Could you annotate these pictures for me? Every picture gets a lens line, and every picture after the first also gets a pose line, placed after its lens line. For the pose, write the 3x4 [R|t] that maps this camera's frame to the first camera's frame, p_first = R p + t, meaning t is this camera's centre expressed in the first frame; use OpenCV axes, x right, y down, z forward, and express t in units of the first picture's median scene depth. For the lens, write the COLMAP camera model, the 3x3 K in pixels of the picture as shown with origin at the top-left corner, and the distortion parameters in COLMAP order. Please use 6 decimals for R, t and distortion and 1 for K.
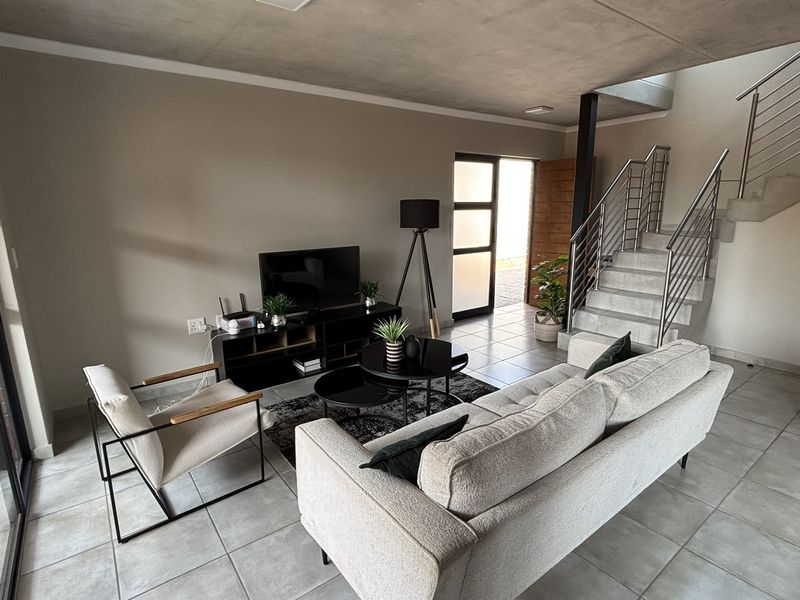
lens RADIAL K [[430.1, 0, 399.7], [0, 430.1, 299.4], [0, 0, 1]] dist [-0.003789, 0.002102]
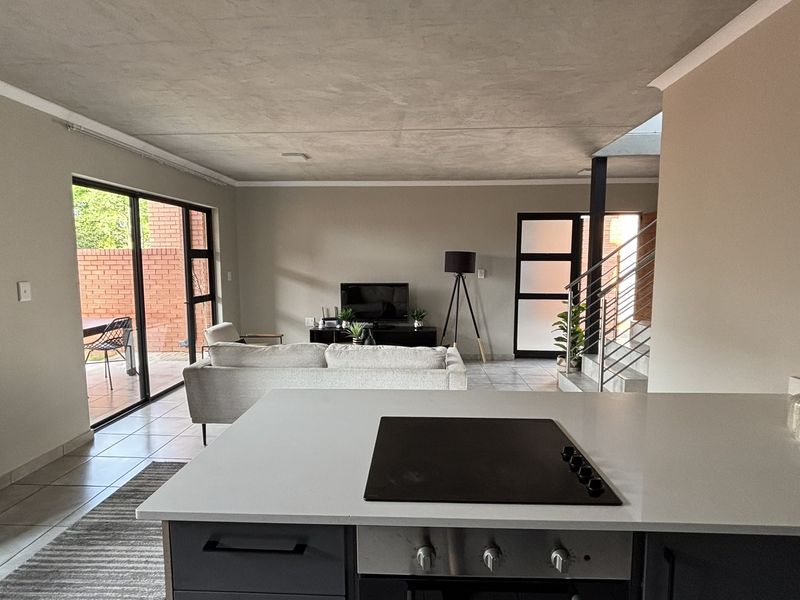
lens RADIAL K [[430.1, 0, 397.7], [0, 430.1, 300.0], [0, 0, 1]] dist [-0.003789, 0.002102]
pose [[0.764333, 0.071914, -0.640799, 0.947793], [-0.146779, 0.987077, -0.064299, 0.034592], [0.627894, 0.143202, 0.765011, -0.134708]]
